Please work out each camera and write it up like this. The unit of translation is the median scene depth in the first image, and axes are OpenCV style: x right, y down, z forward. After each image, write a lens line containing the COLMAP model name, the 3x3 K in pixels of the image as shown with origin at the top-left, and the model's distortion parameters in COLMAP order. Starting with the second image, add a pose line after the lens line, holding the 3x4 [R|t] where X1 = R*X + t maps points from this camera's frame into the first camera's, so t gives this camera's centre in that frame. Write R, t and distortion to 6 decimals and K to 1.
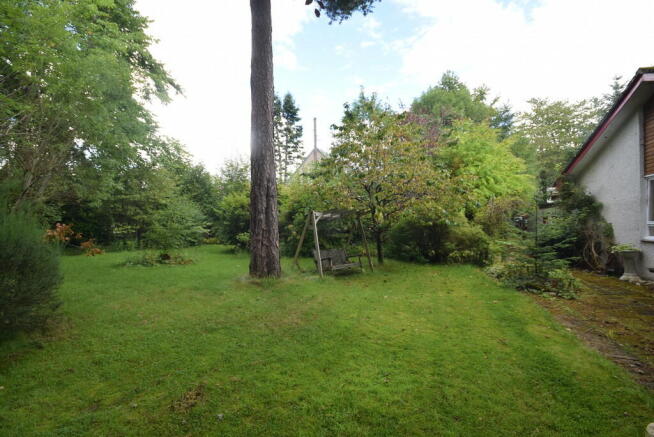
lens RADIAL K [[287.8, 0, 327.0], [0, 287.8, 218.5], [0, 0, 1]] dist [0.017489, -0.017323]
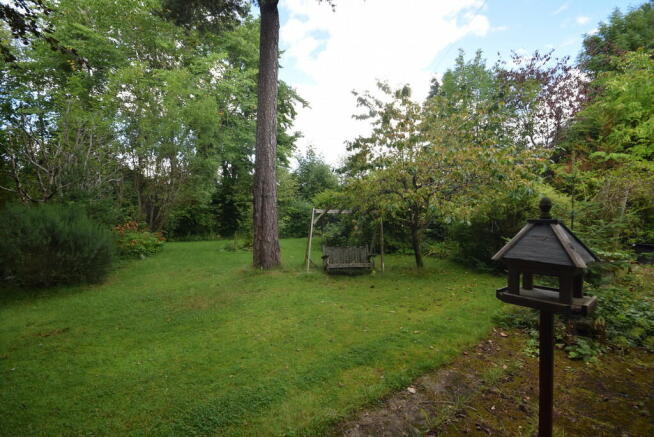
lens RADIAL K [[287.8, 0, 327.0], [0, 287.8, 218.5], [0, 0, 1]] dist [0.017489, -0.017323]
pose [[0.812115, 0.001343, -0.583496, 0.600687], [0.017290, 0.999503, 0.026365, -0.015950], [0.583241, -0.031500, 0.811688, 0.207042]]
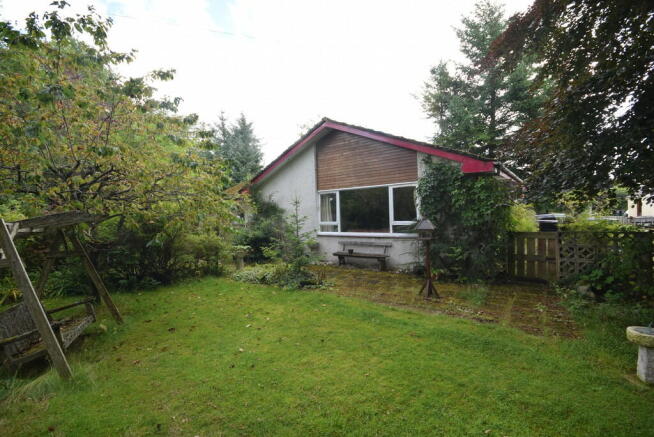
lens RADIAL K [[287.8, 0, 327.0], [0, 287.8, 218.5], [0, 0, 1]] dist [0.017489, -0.017323]
pose [[0.318095, -0.011286, 0.947992, -0.274630], [0.014128, 0.999875, 0.007163, -0.018479], [-0.947954, 0.011115, 0.318214, 0.484948]]
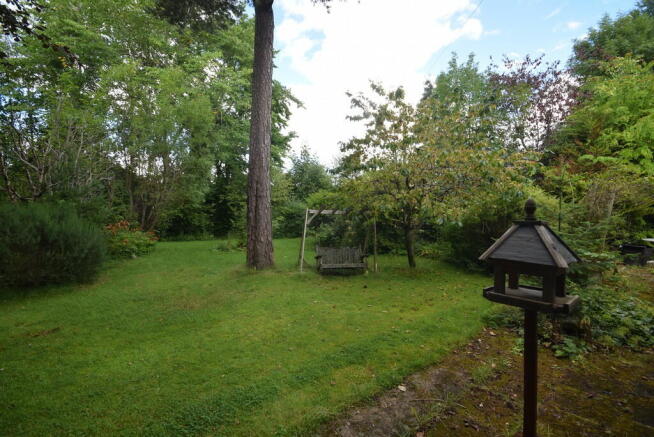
lens RADIAL K [[287.8, 0, 327.0], [0, 287.8, 218.5], [0, 0, 1]] dist [0.017489, -0.017323]
pose [[0.823866, 0.005246, -0.566760, 0.604548], [0.011180, 0.999612, 0.025504, -0.016027], [0.566674, -0.027348, 0.823488, 0.204707]]
